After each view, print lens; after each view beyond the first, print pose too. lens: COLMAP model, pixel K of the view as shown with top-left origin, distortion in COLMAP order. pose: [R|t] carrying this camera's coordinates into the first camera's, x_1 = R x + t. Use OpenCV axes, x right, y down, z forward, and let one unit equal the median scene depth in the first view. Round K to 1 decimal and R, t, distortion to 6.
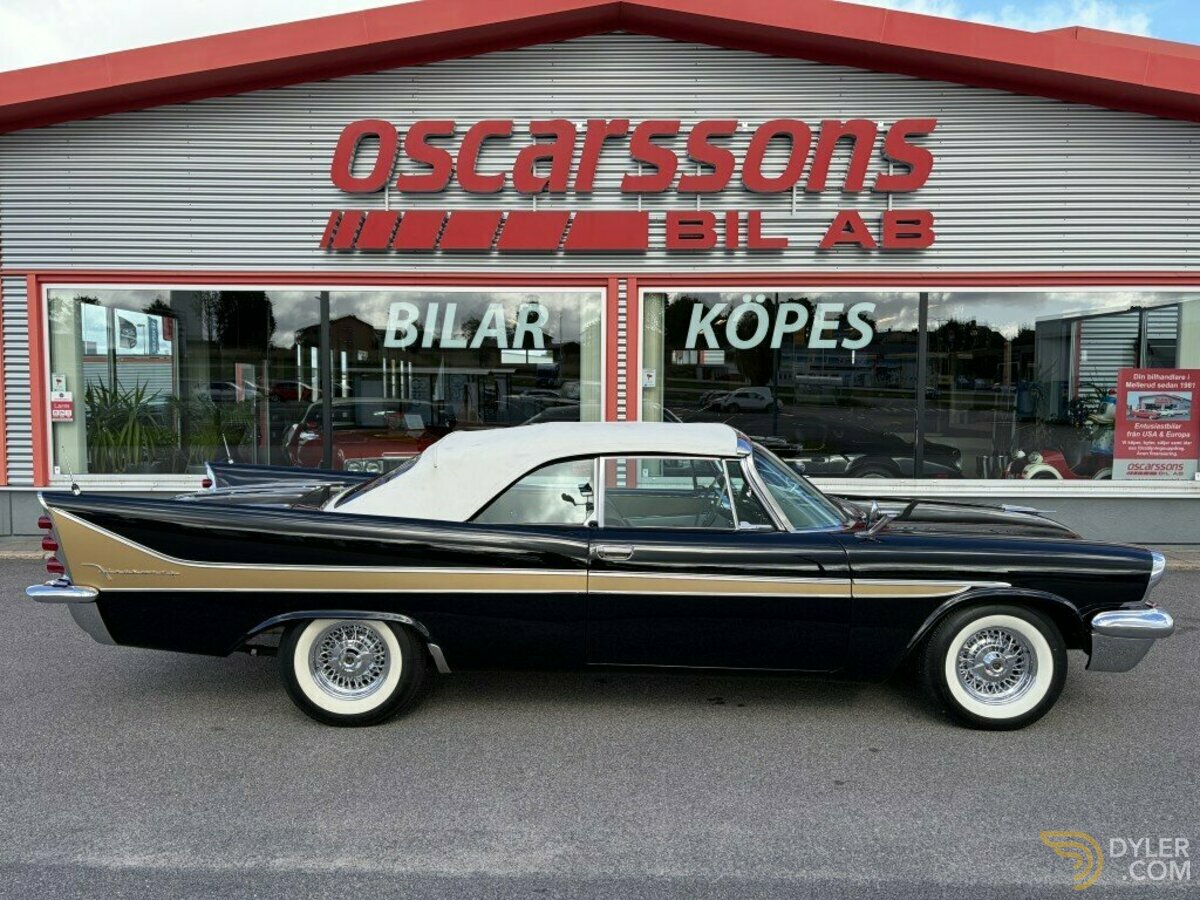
lens RADIAL K [[904.4, 0, 606.2], [0, 904.4, 460.3], [0, 0, 1]] dist [0.052972, -0.042219]
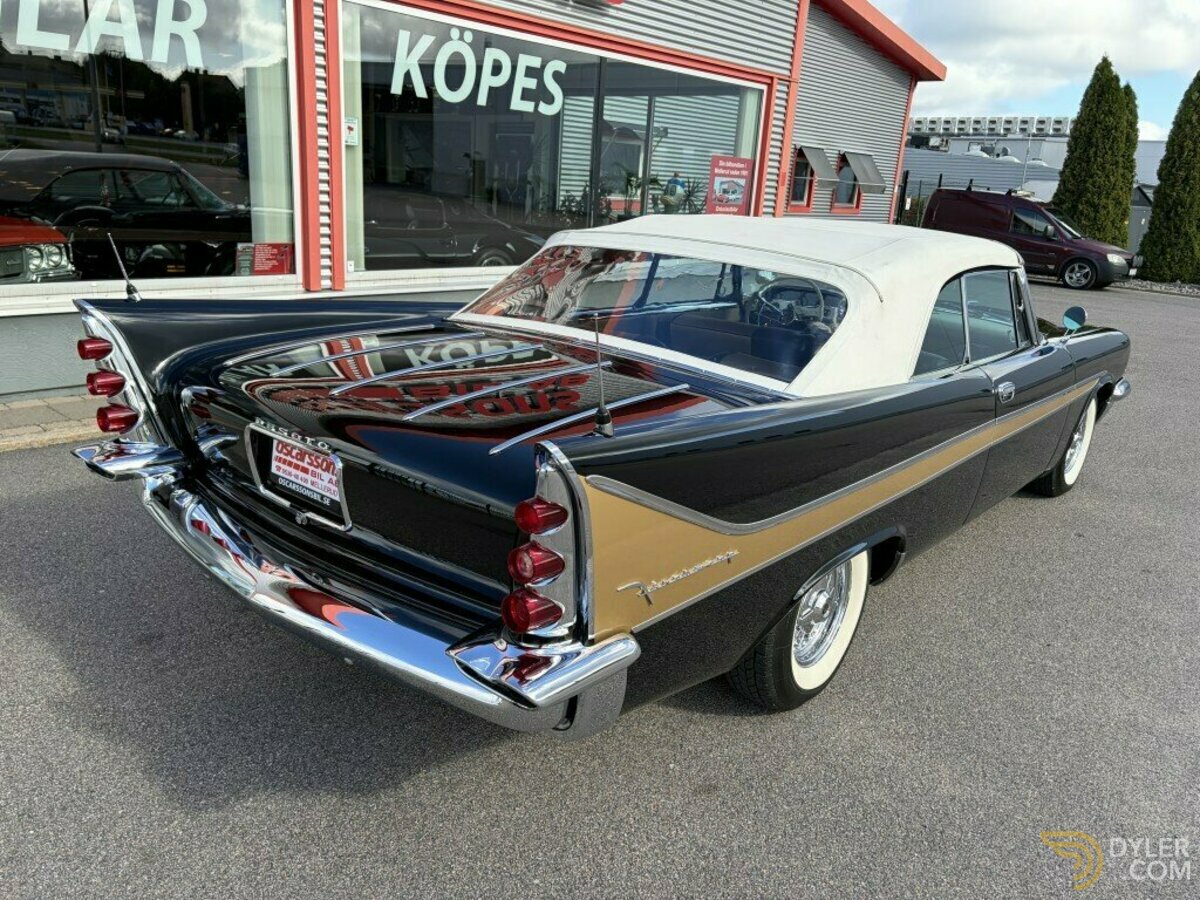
lens RADIAL K [[904.4, 0, 603.5], [0, 904.4, 447.7], [0, 0, 1]] dist [0.052972, -0.042219]
pose [[0.650263, -0.184179, 0.737046, -0.409464], [-0.003771, 0.969374, 0.245561, -0.026374], [-0.759700, -0.162459, 0.629653, 0.348693]]
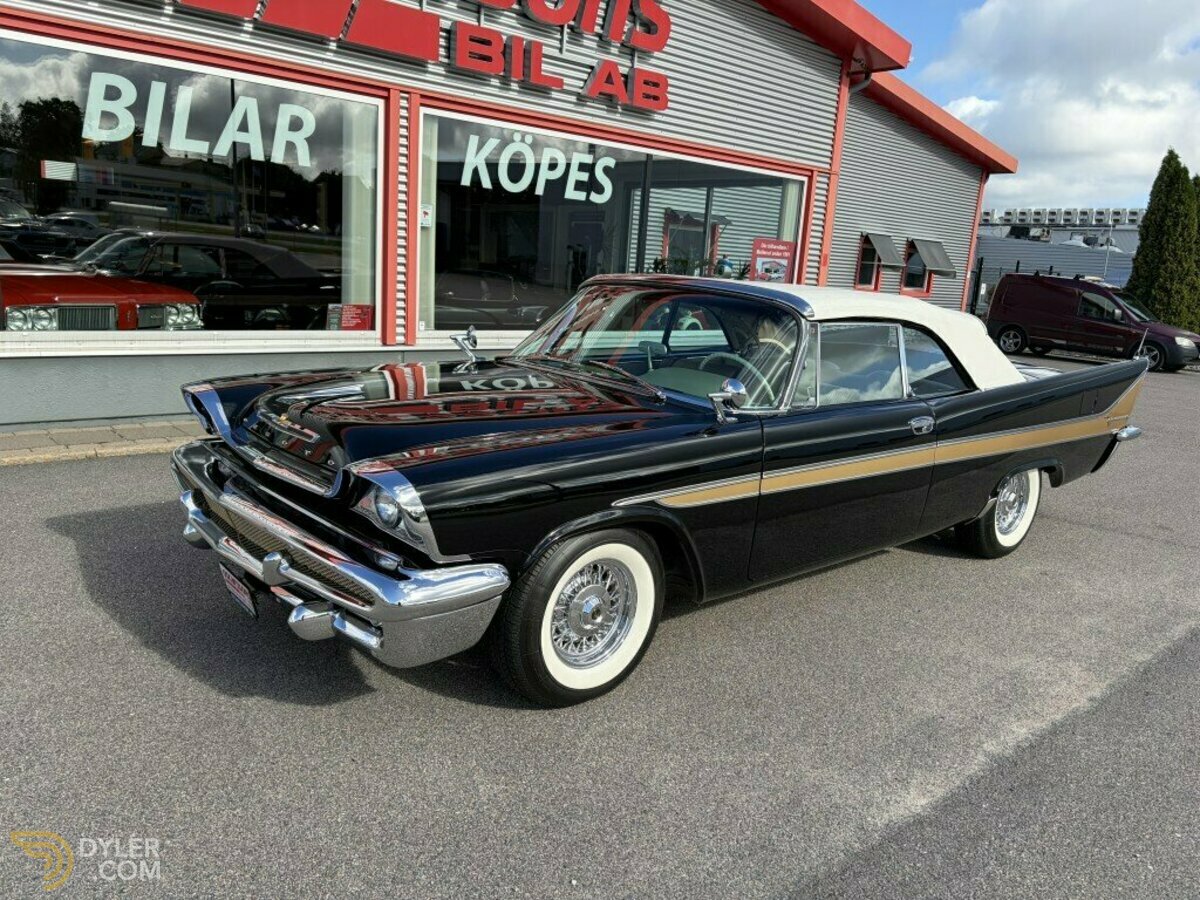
lens RADIAL K [[904.4, 0, 607.6], [0, 904.4, 449.7], [0, 0, 1]] dist [0.052972, -0.042219]
pose [[0.729507, -0.098926, 0.676781, -0.448709], [-0.011048, 0.987652, 0.156274, -0.006969], [-0.683884, -0.121480, 0.719406, 0.217704]]
